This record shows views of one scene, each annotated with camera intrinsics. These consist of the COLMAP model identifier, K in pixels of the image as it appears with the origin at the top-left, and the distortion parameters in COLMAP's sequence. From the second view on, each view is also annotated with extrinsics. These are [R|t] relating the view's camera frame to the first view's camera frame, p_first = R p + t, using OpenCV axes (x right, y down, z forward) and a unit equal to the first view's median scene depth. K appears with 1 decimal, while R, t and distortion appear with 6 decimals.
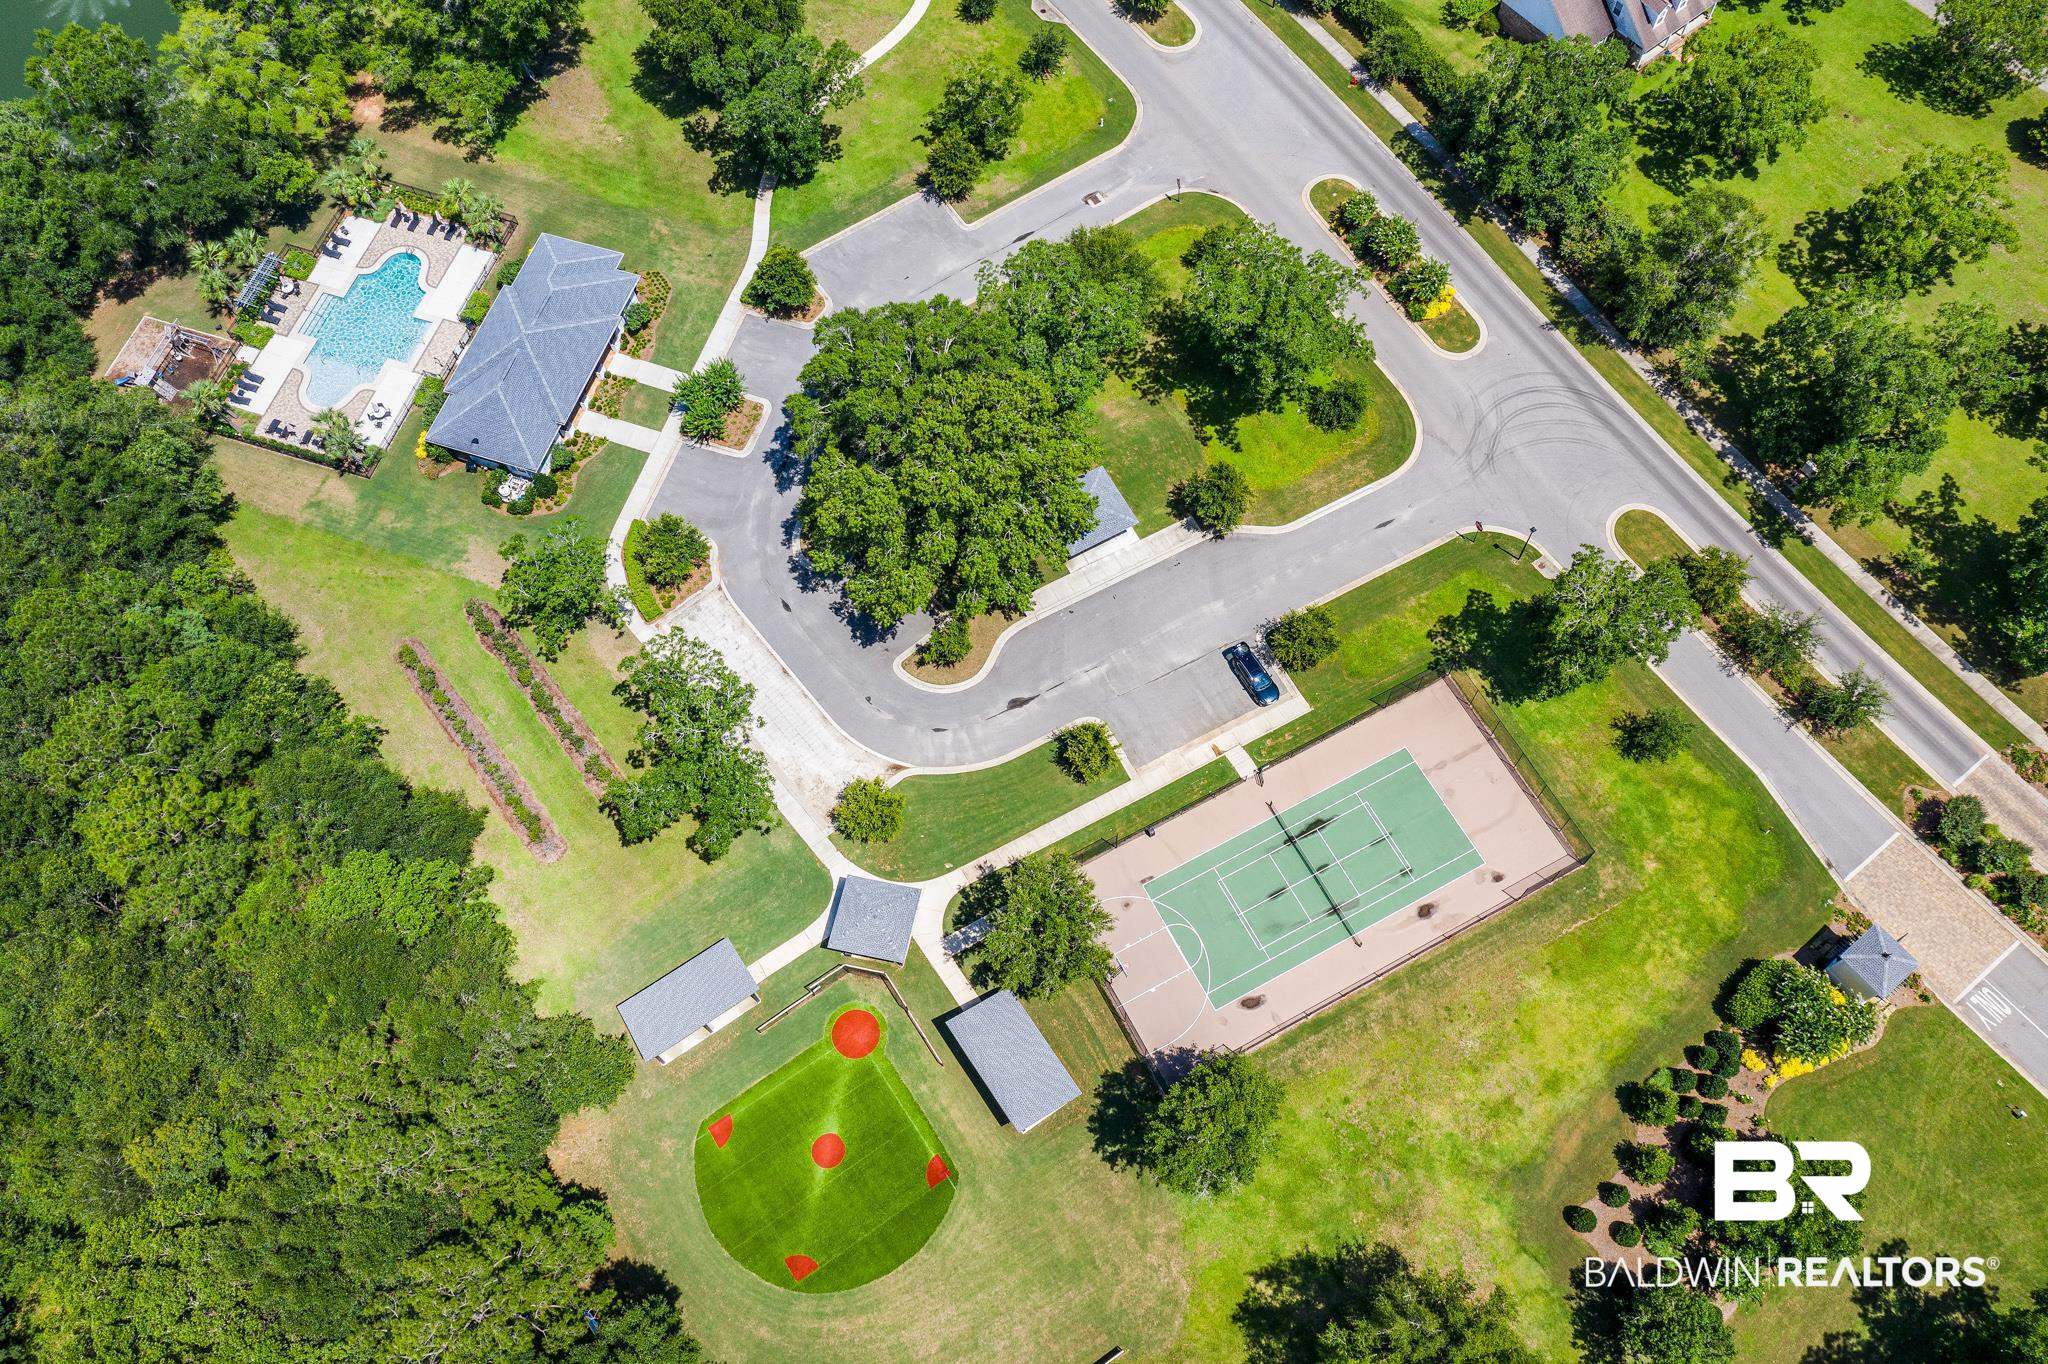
lens RADIAL K [[1639.8, 0, 1024.0], [0, 1639.8, 682.0], [0, 0, 1]] dist [-0.010747, 0.000997]
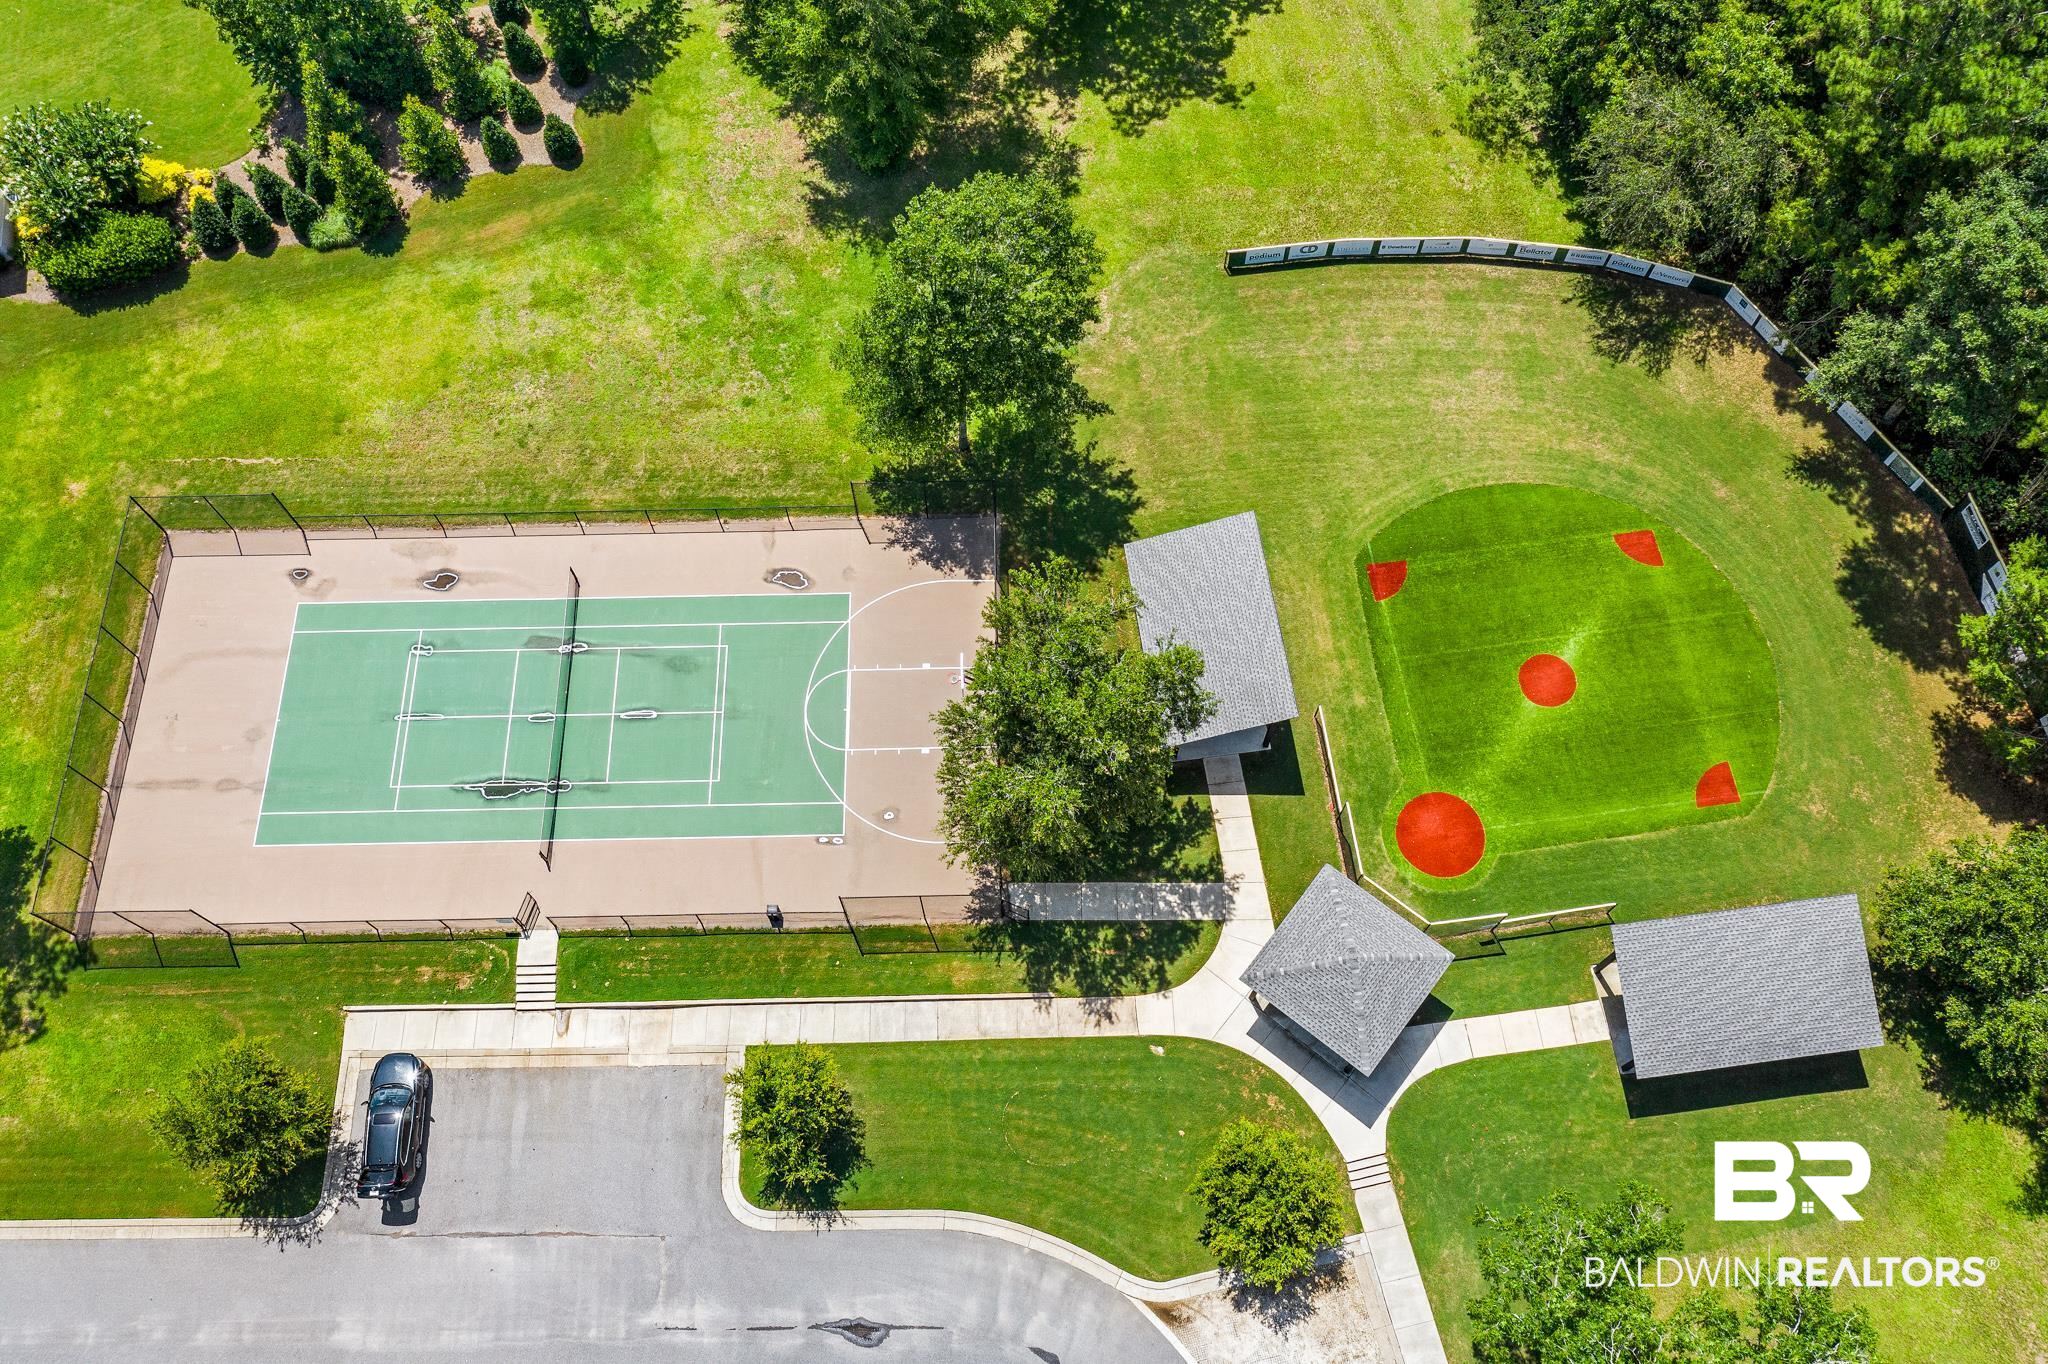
lens RADIAL K [[1639.8, 0, 1024.0], [0, 1639.8, 682.0], [0, 0, 1]] dist [-0.010747, 0.000997]
pose [[-0.893697, -0.390558, 0.220841, -0.078190], [0.419757, -0.553967, 0.718974, -0.207317], [-0.158462, 0.735245, 0.659018, 0.614998]]
